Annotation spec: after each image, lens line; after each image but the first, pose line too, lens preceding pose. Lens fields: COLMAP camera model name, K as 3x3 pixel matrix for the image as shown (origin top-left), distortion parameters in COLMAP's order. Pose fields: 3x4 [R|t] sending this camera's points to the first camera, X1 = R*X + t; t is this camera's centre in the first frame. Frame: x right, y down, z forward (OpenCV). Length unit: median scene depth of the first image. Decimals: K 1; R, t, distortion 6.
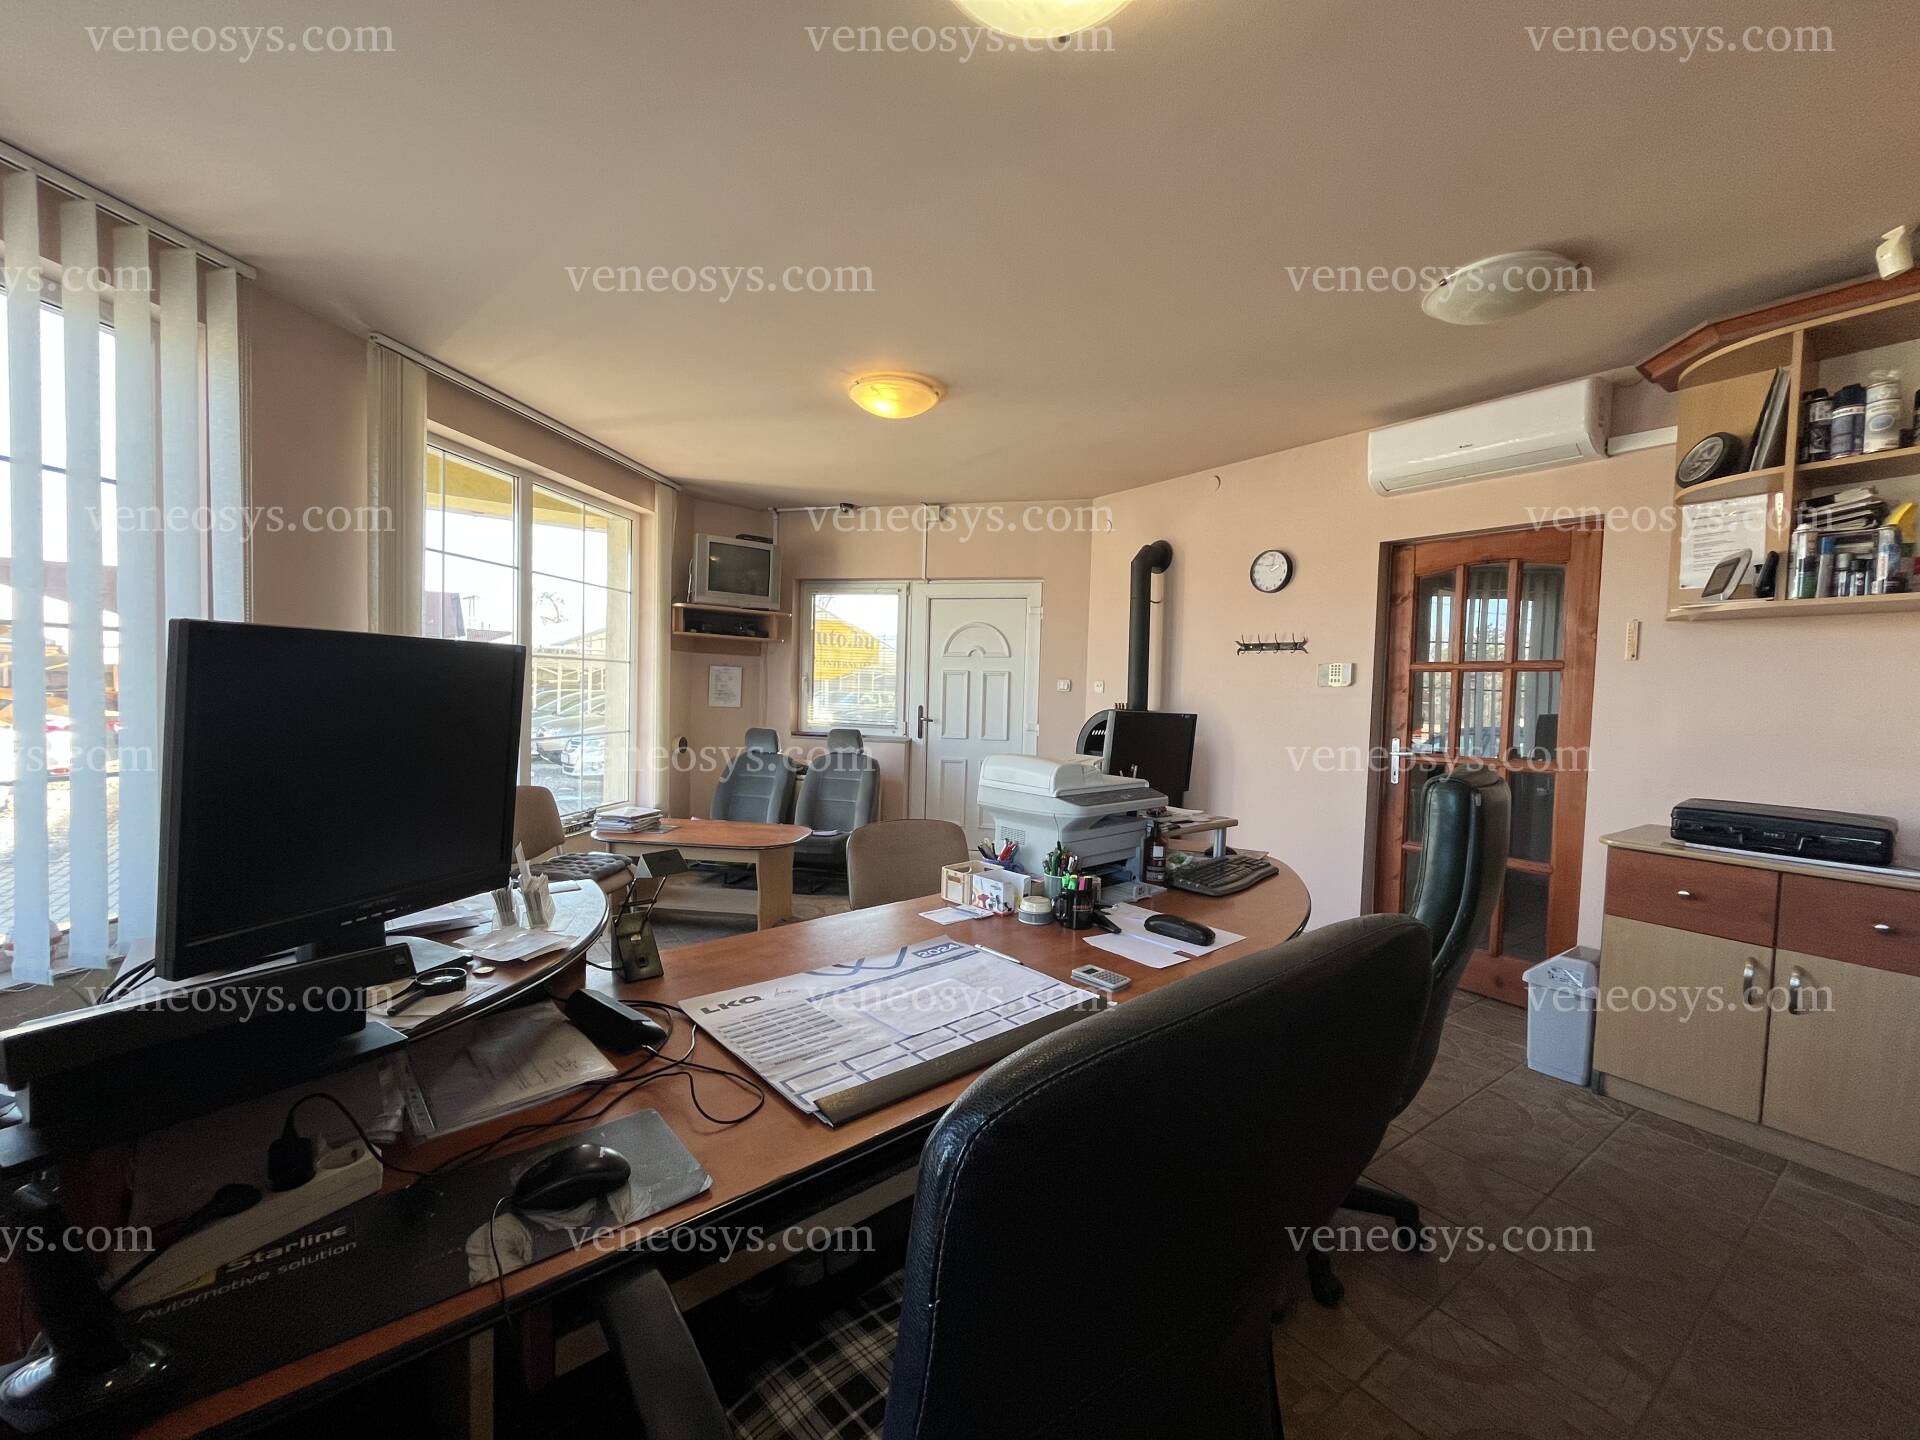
lens RADIAL K [[787.7, 0, 960.0], [0, 787.7, 720.0], [0, 0, 1]] dist [0.001811, 0.000323]
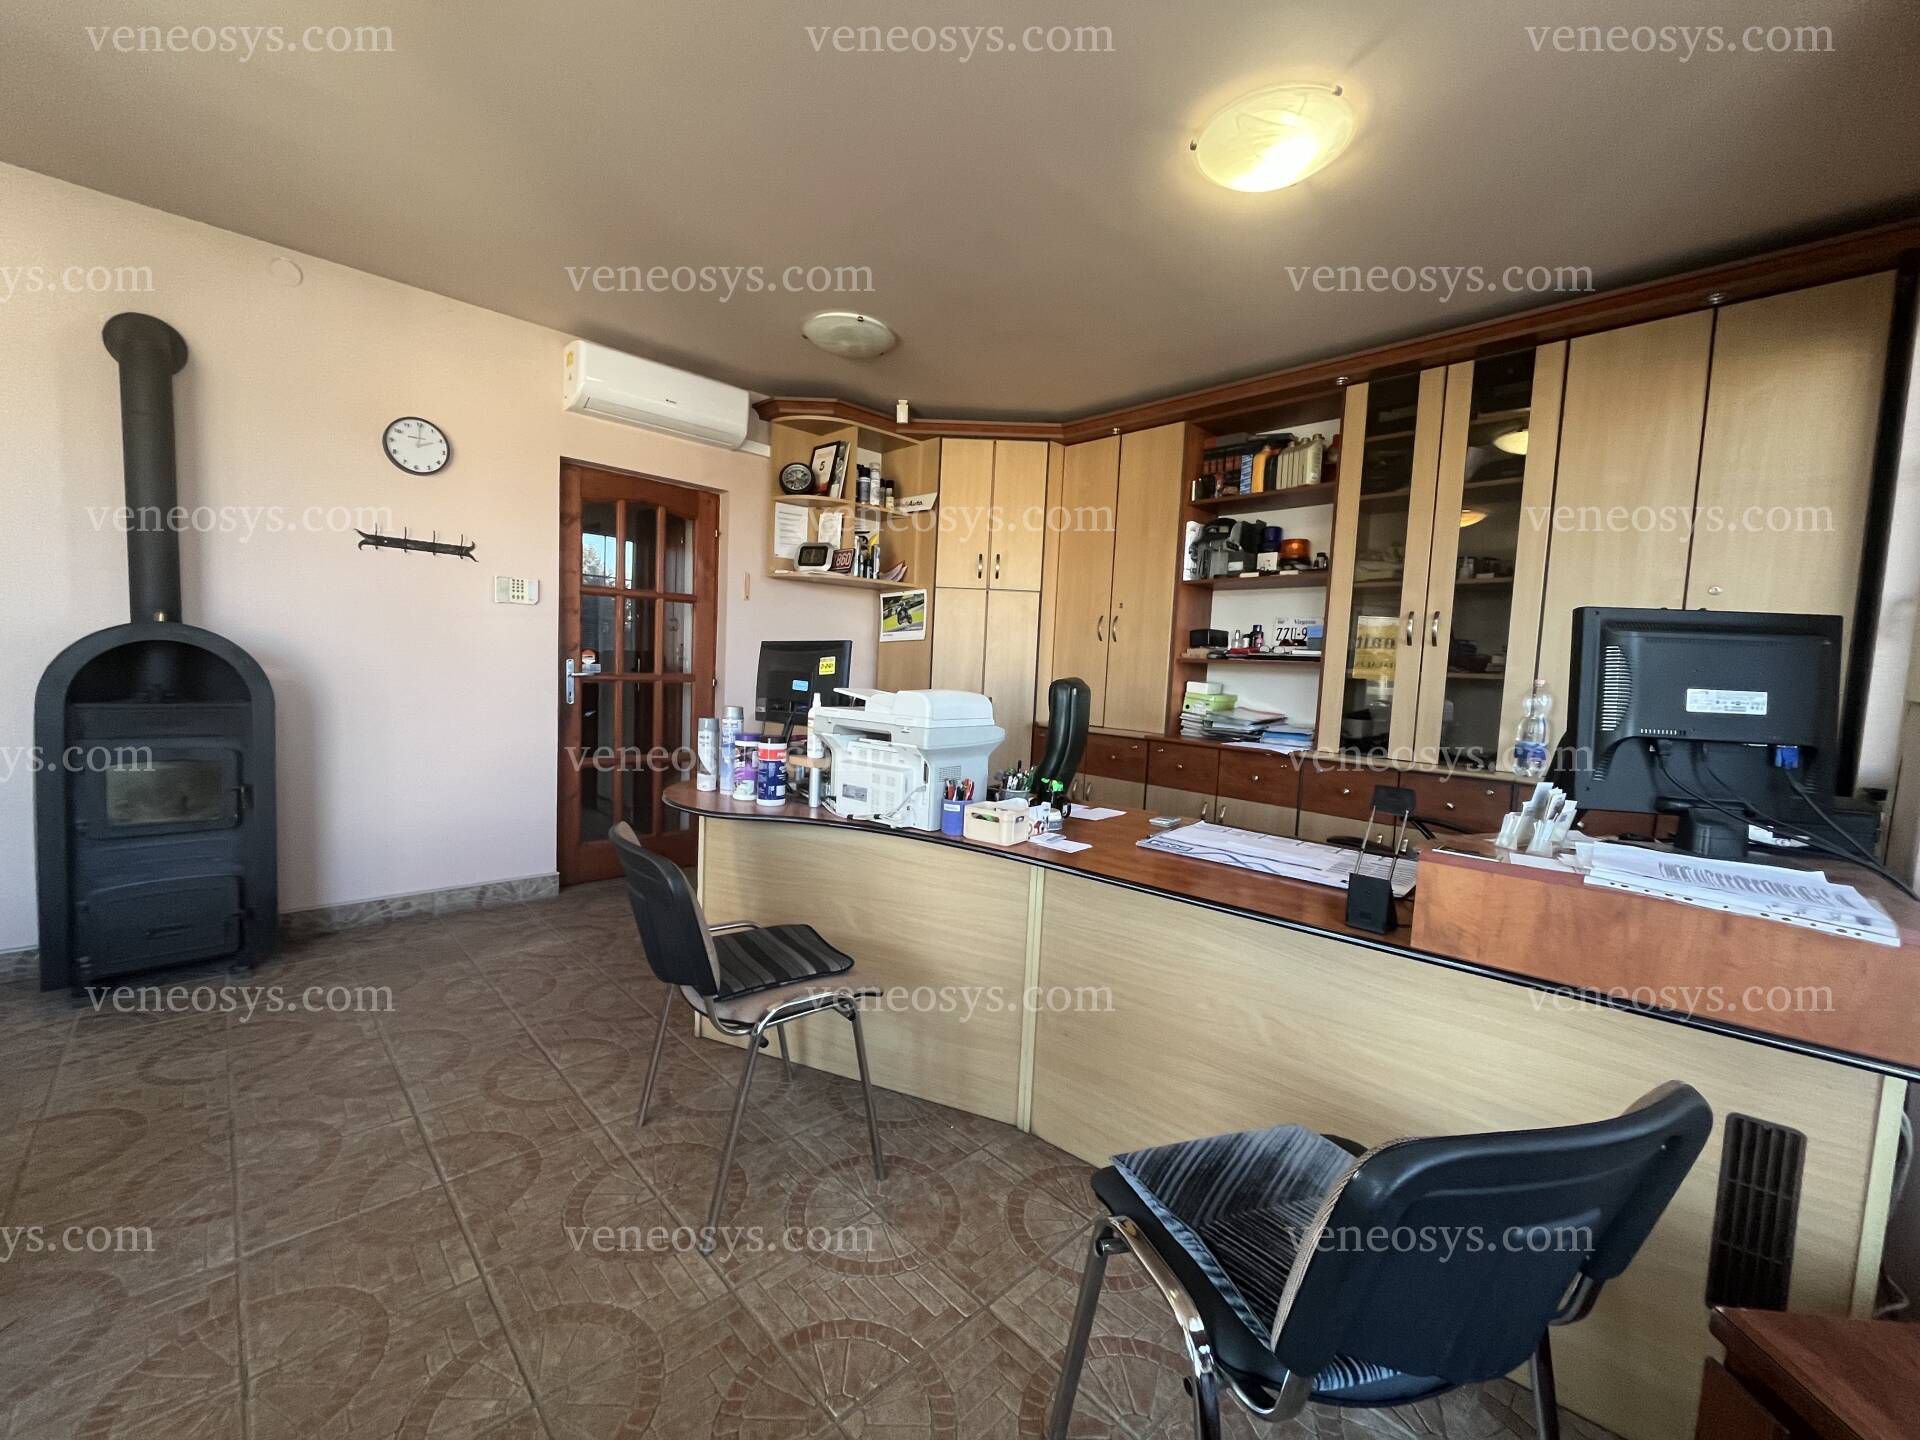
lens RADIAL K [[787.7, 0, 960.0], [0, 787.7, 720.0], [0, 0, 1]] dist [0.001811, 0.000323]
pose [[-0.138735, -0.098268, 0.985442, -0.617109], [-0.007387, 0.995140, 0.098195, -0.003830], [-0.990302, 0.006344, -0.138787, 0.783074]]
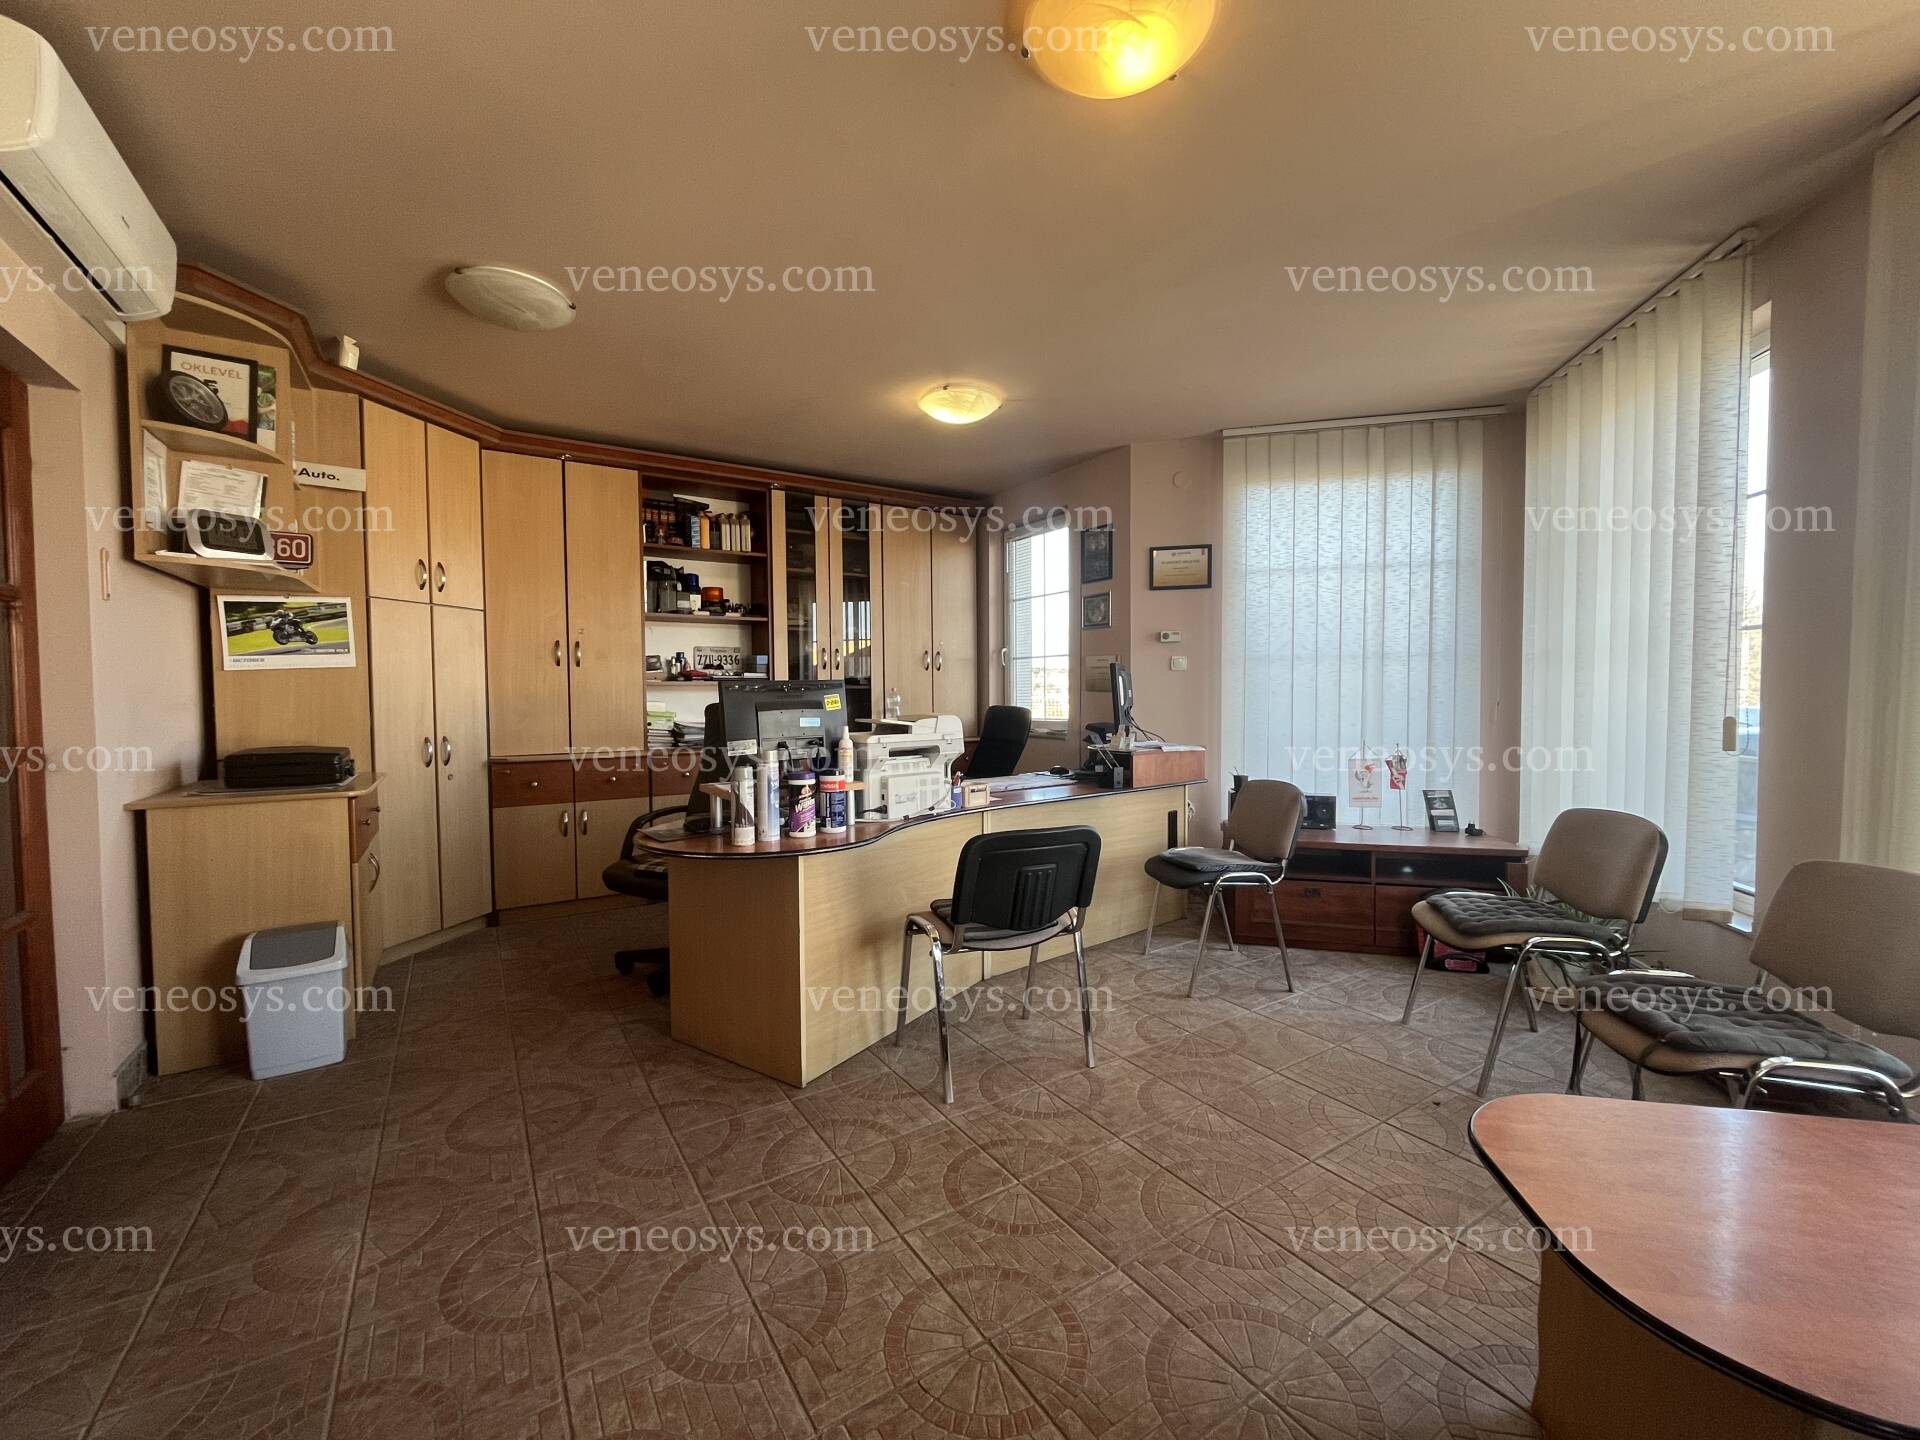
lens RADIAL K [[765.8, 0, 964.4], [0, 765.8, 723.0], [0, 0, 1]] dist [-0.000937, 0.000077]
pose [[-0.998845, -0.015585, 0.045453, -0.023440], [-0.011787, 0.996509, 0.082649, -0.028193], [-0.046583, 0.082018, -0.995542, 1.642076]]
